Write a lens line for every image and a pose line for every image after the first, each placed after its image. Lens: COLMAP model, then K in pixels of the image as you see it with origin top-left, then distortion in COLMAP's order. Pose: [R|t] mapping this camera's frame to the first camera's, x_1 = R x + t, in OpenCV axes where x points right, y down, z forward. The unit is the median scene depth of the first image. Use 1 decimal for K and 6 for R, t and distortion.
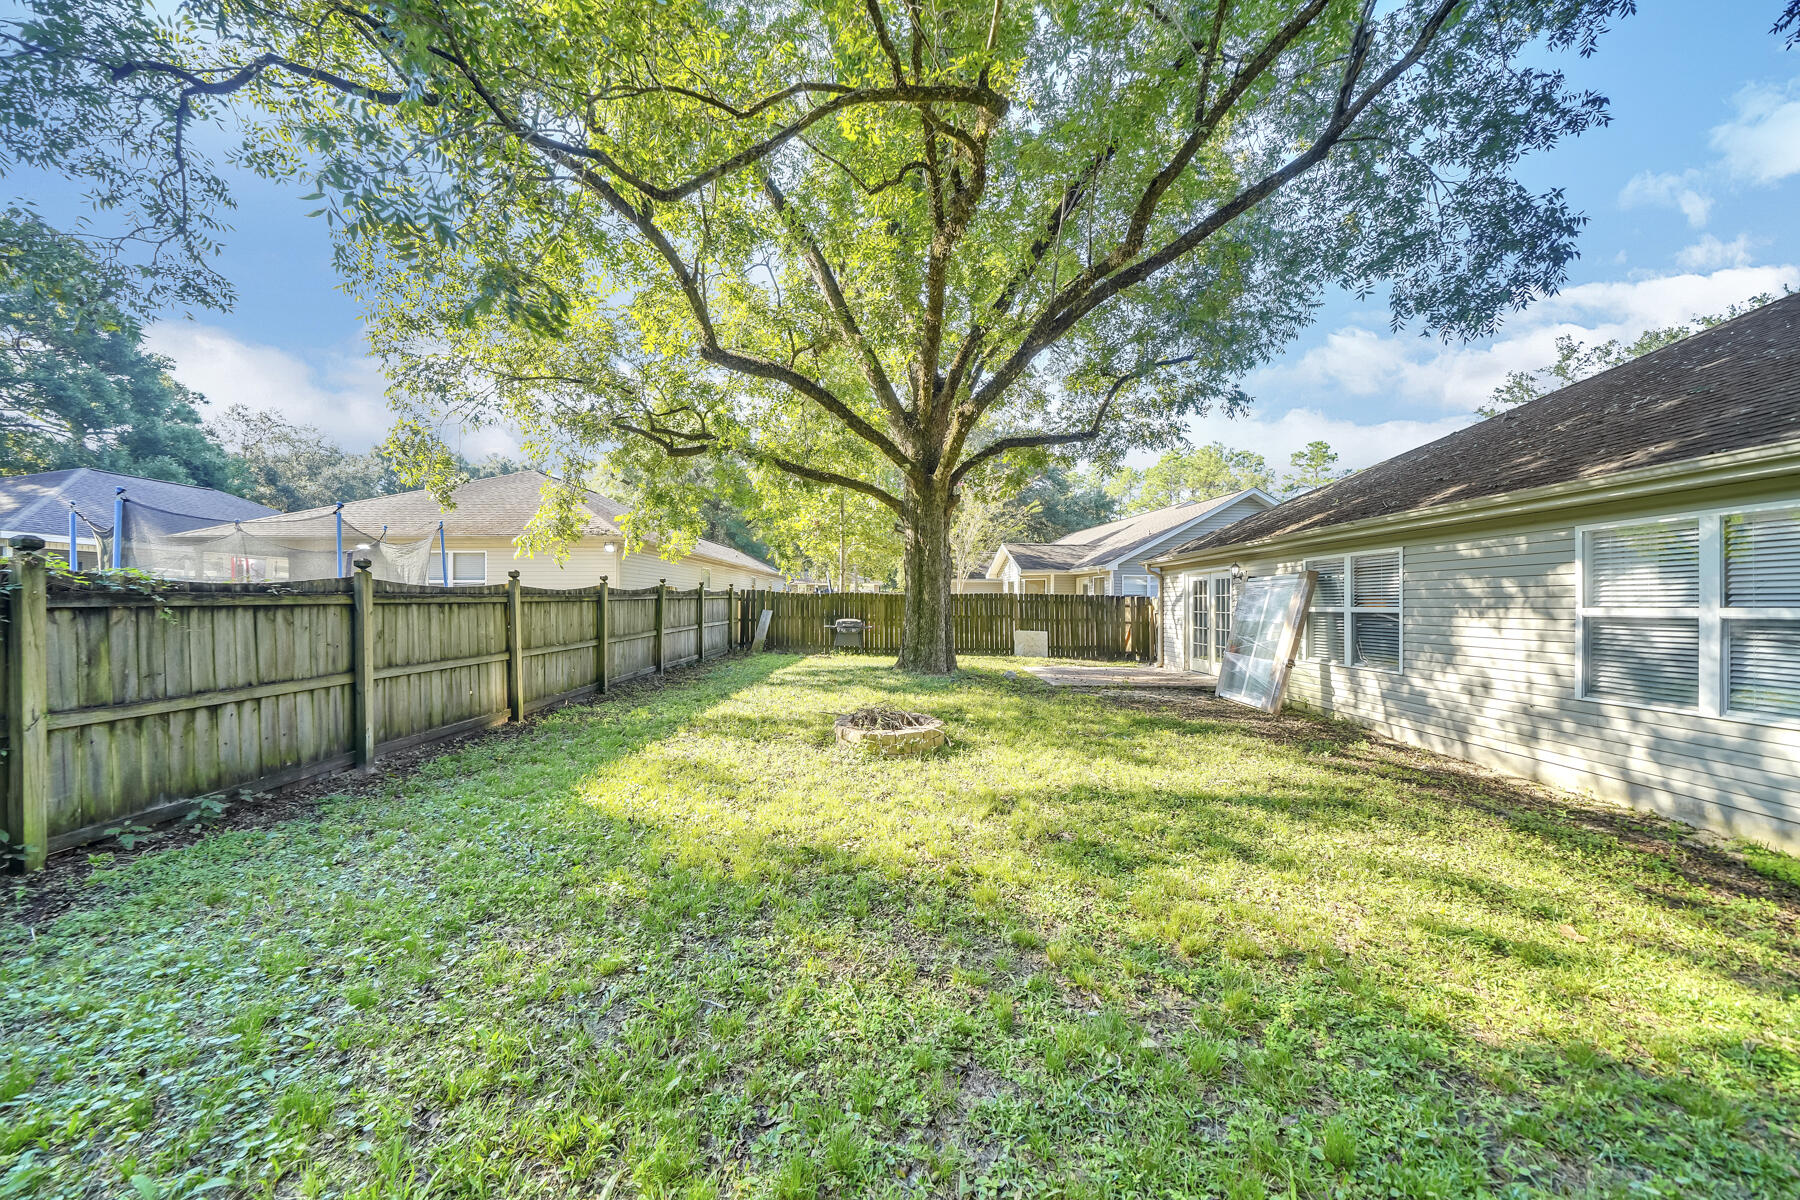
lens RADIAL K [[709.3, 0, 898.5], [0, 709.3, 610.5], [0, 0, 1]] dist [0.001353, 0.000039]
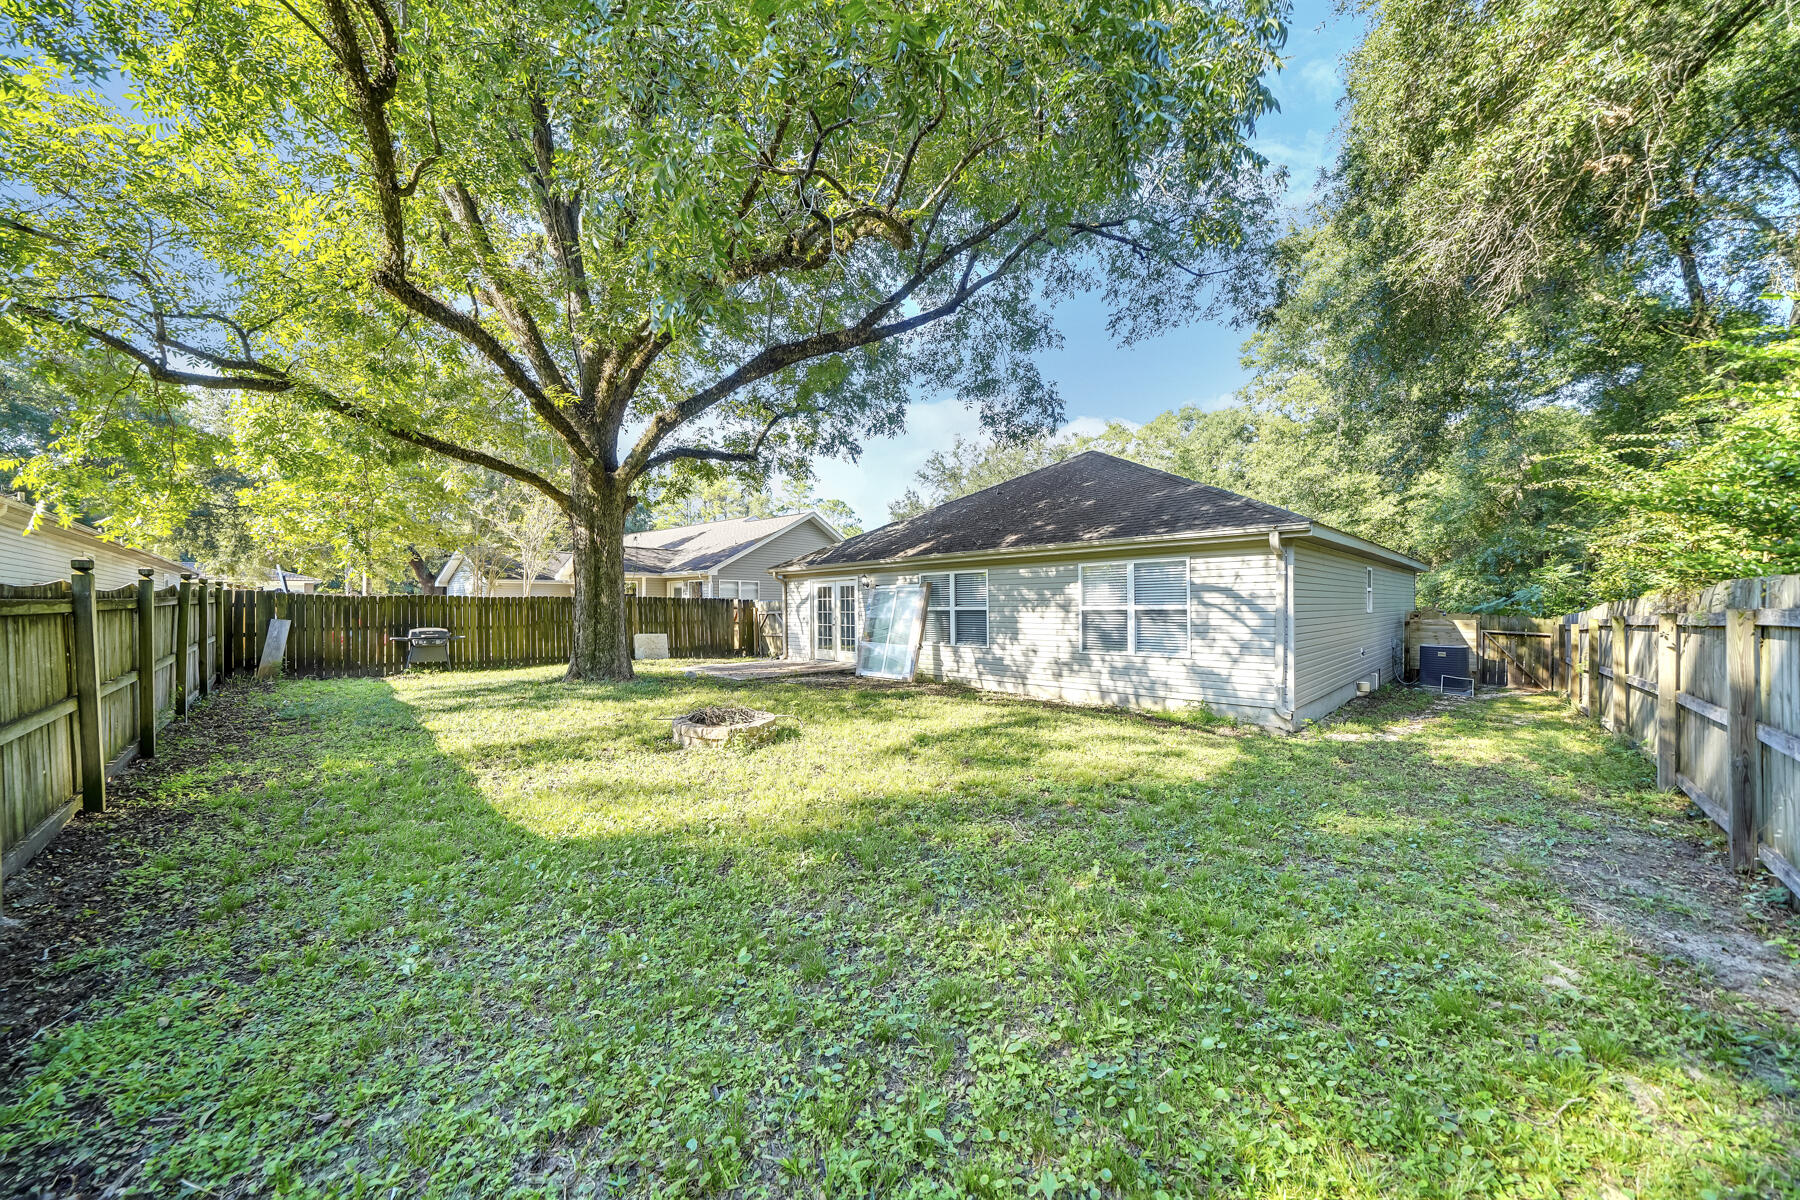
lens RADIAL K [[814.7, 0, 866.9], [0, 814.7, 611.6], [0, 0, 1]] dist [-0.001044, 0.000097]
pose [[0.598381, -0.015151, 0.801068, -0.908804], [0.016016, 0.999848, 0.006948, -0.009790], [-0.801051, 0.008672, 0.598533, 0.102804]]
